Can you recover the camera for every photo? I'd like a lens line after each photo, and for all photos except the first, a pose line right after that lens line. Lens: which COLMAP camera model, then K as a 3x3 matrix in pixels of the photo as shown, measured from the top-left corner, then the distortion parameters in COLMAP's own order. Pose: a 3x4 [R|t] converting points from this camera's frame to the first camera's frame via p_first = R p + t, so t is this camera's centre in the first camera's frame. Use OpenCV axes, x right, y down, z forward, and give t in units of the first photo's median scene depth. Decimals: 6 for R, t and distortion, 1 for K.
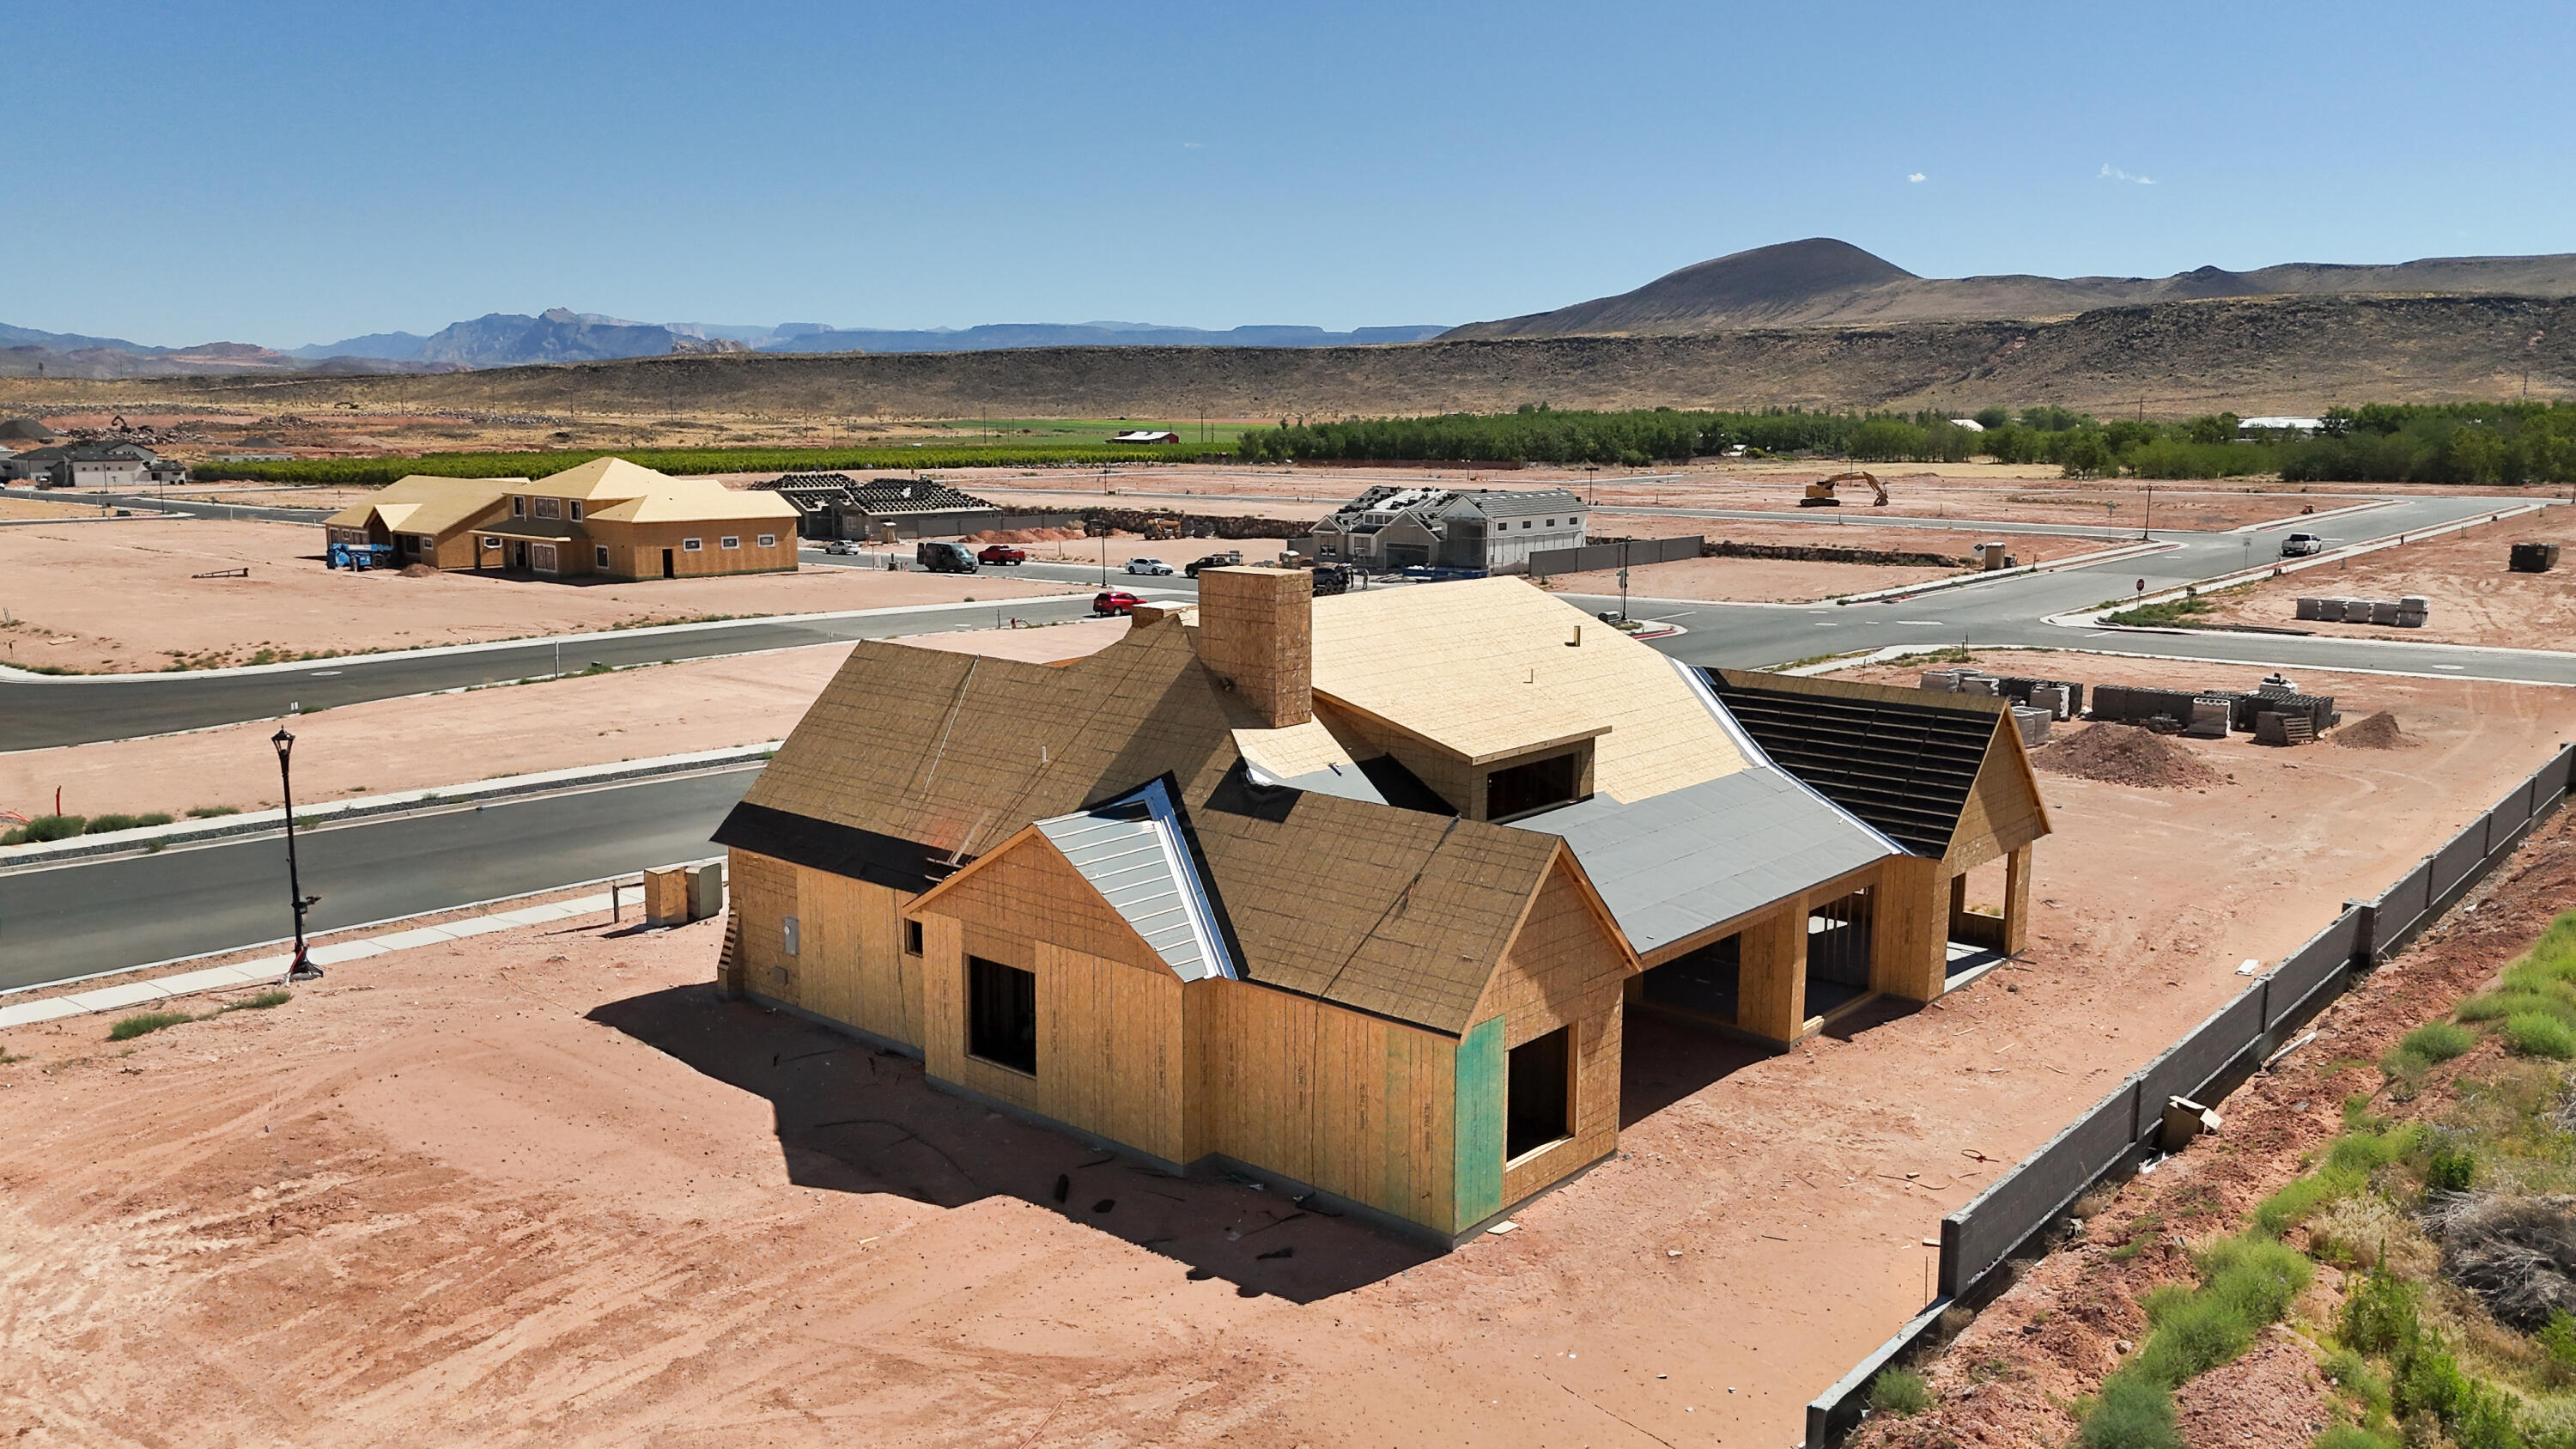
lens RADIAL K [[1894.5, 0, 1291.0], [0, 1894.5, 720.0], [0, 0, 1]] dist [0.075605, -0.081649]
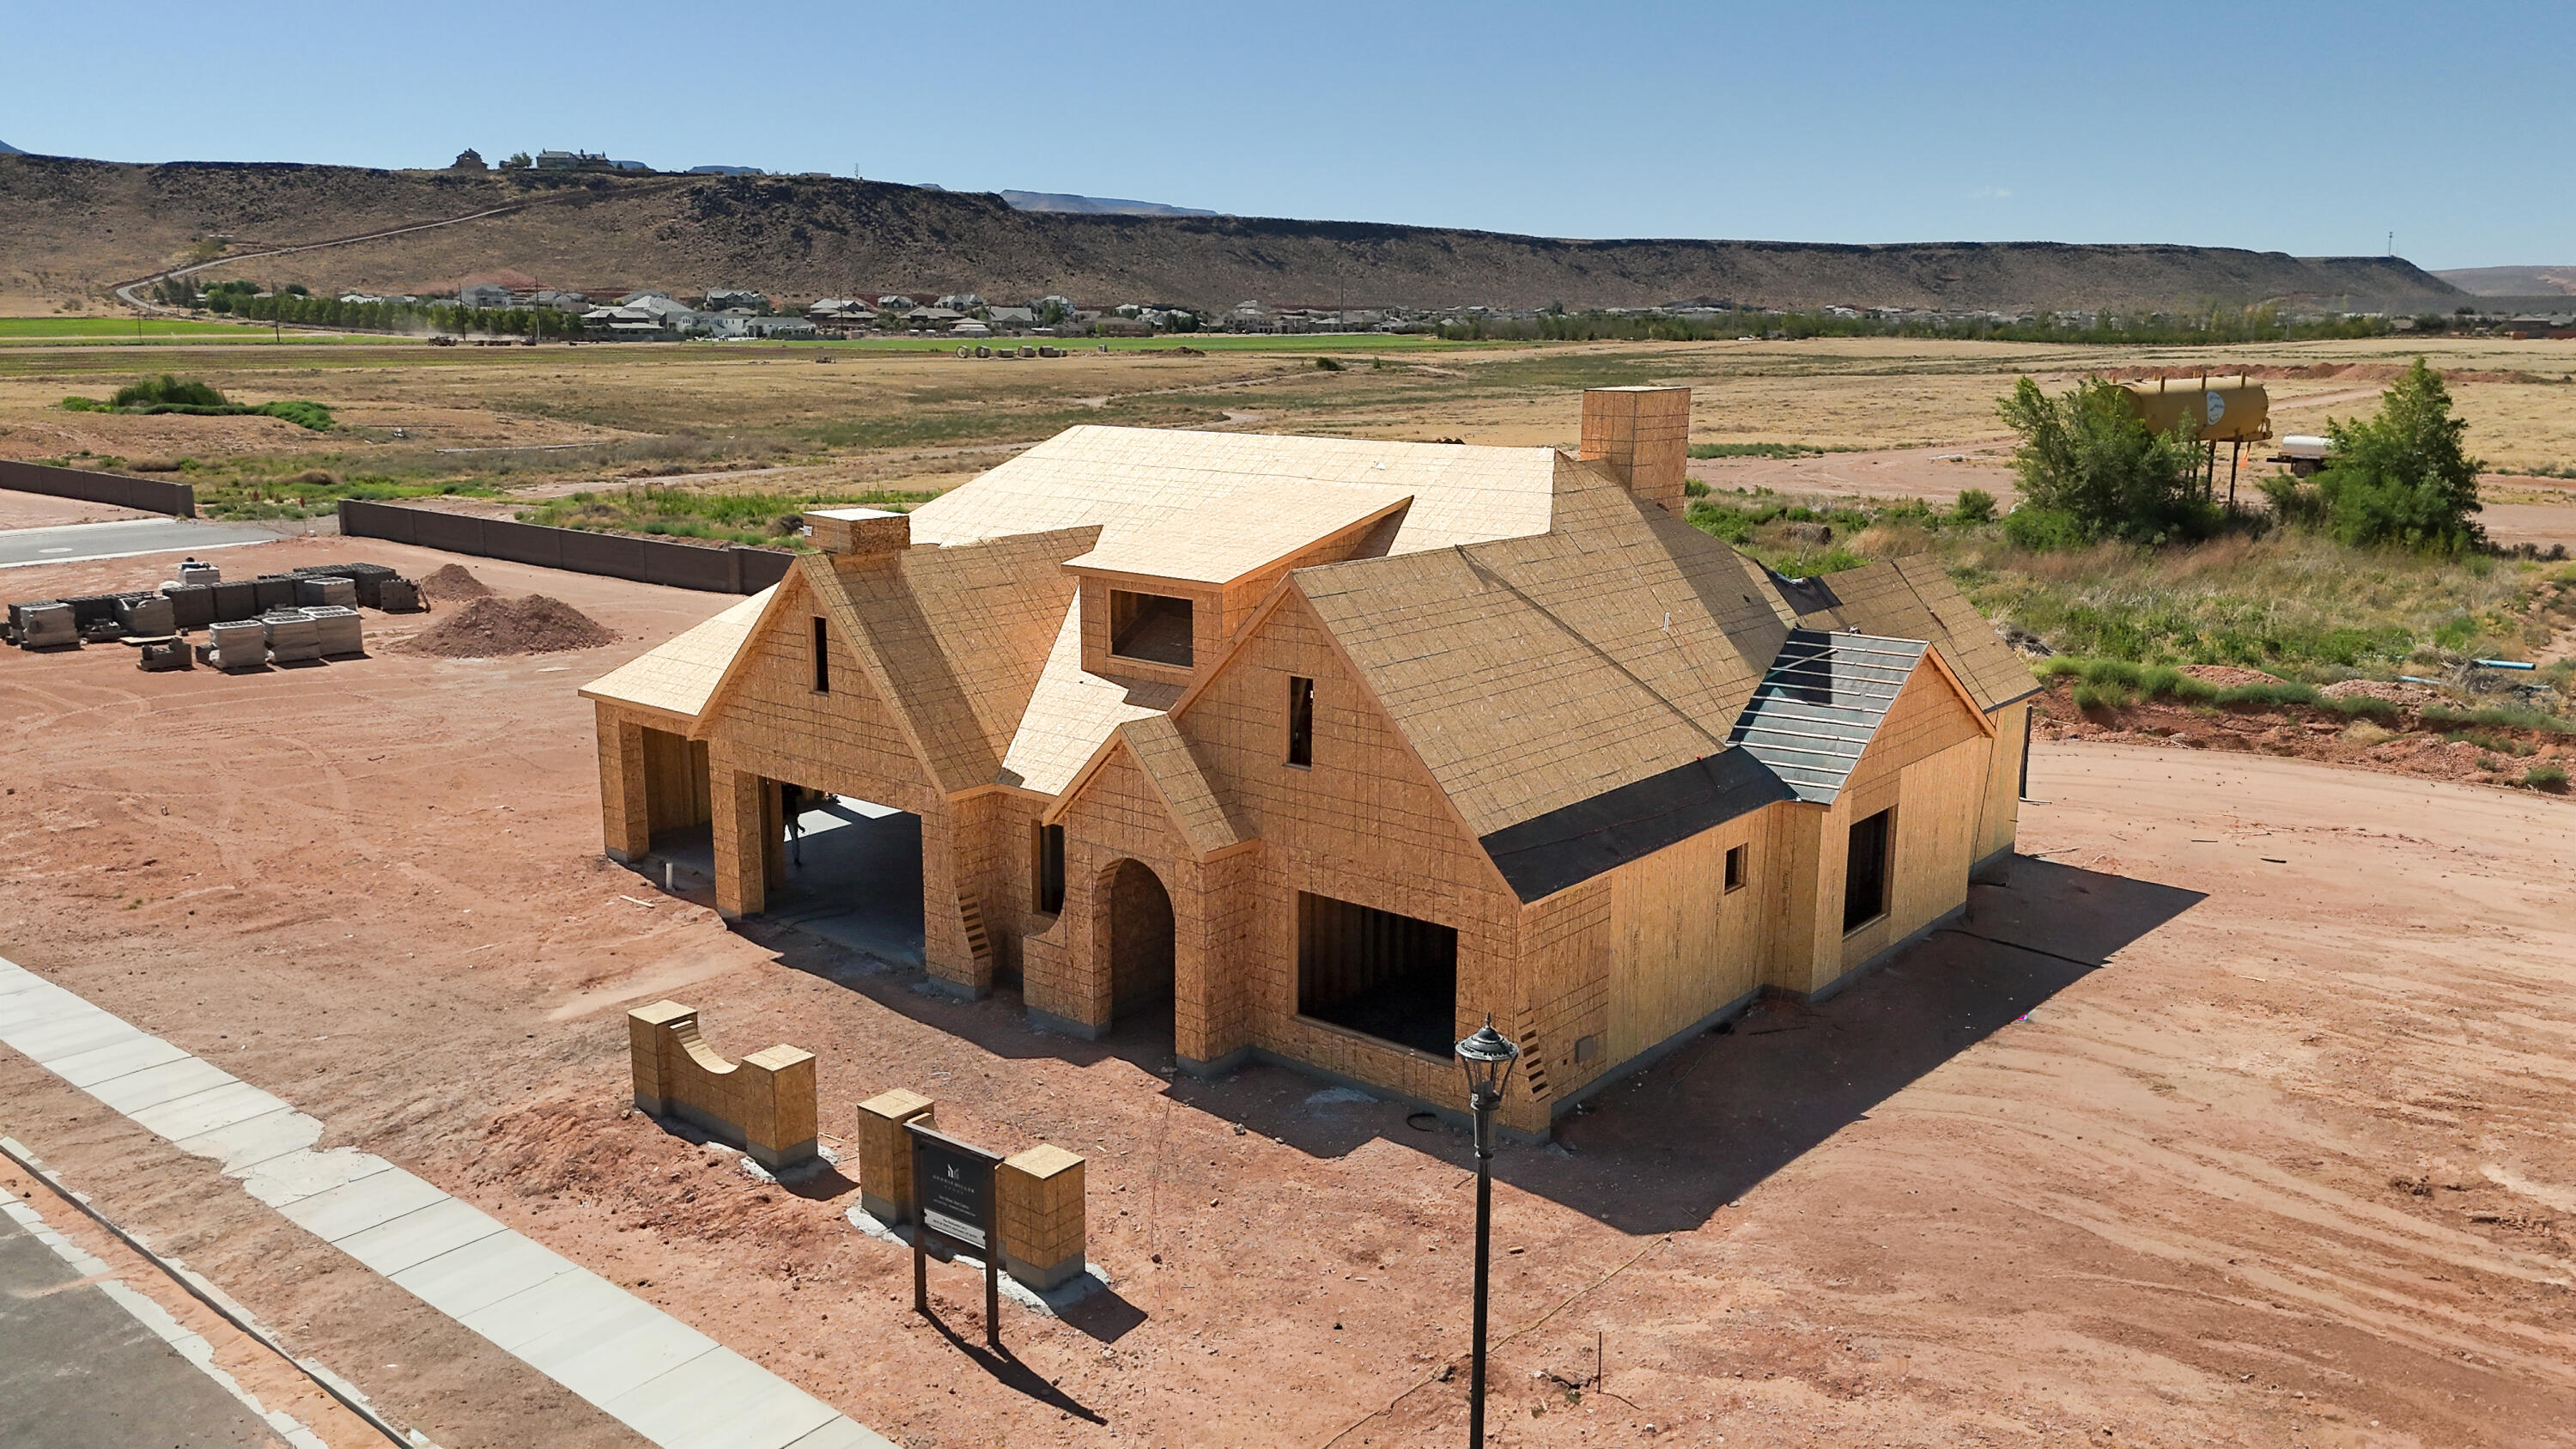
lens RADIAL K [[1894.5, 0, 1291.0], [0, 1894.5, 720.0], [0, 0, 1]] dist [0.075605, -0.081649]
pose [[-0.022509, -0.211455, 0.977129, -0.197637], [0.154137, 0.964956, 0.212371, -0.029912], [-0.987793, 0.155392, 0.010873, 0.238686]]
